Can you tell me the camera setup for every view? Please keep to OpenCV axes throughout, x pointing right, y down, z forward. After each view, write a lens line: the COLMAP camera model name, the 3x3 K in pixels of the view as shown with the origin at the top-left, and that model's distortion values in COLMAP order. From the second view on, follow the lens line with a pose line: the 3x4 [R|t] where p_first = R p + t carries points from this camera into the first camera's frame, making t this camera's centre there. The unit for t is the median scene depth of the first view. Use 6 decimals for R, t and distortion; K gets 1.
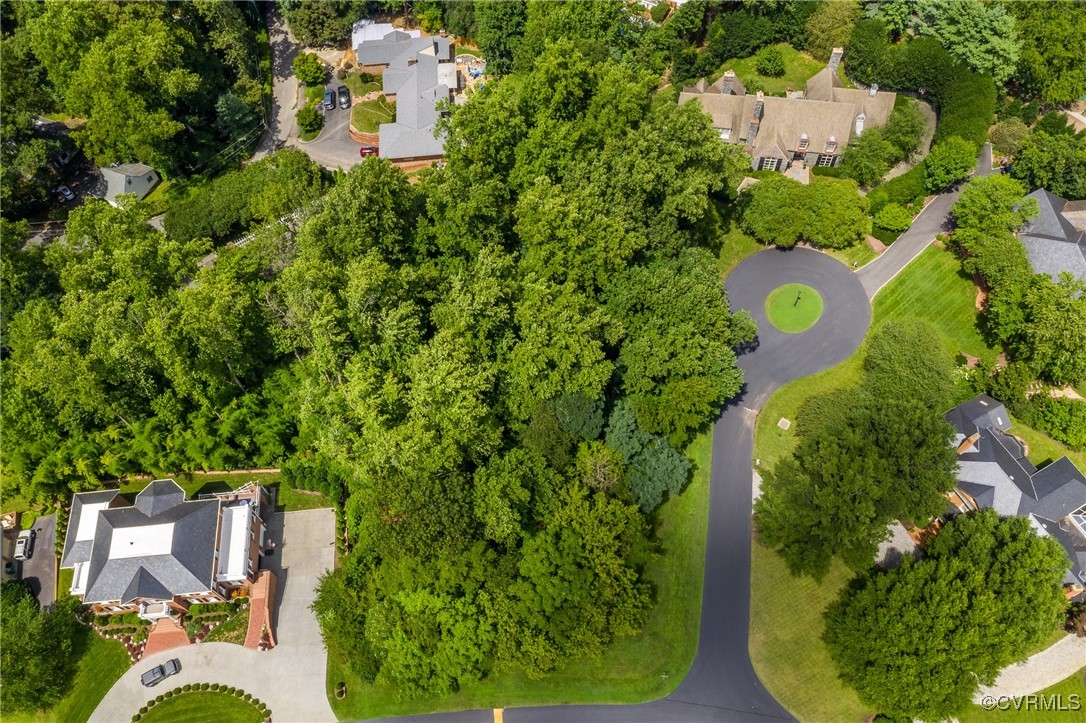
lens RADIAL K [[853.9, 0, 546.8], [0, 853.9, 359.1], [0, 0, 1]] dist [-0.033029, 0.002024]
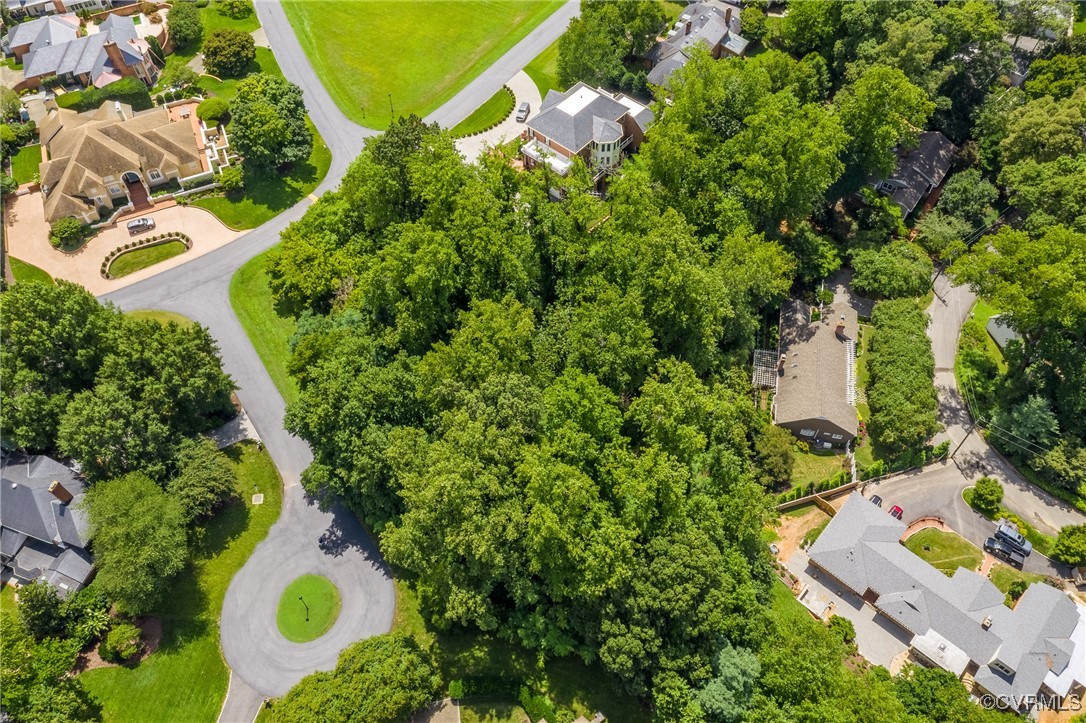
lens RADIAL K [[853.9, 0, 546.8], [0, 853.9, 359.1], [0, 0, 1]] dist [-0.033029, 0.002024]
pose [[-0.729820, 0.579420, -0.362815, 0.315262], [-0.573110, -0.229222, 0.786767, -0.905049], [0.372703, 0.782131, 0.499363, 0.534263]]
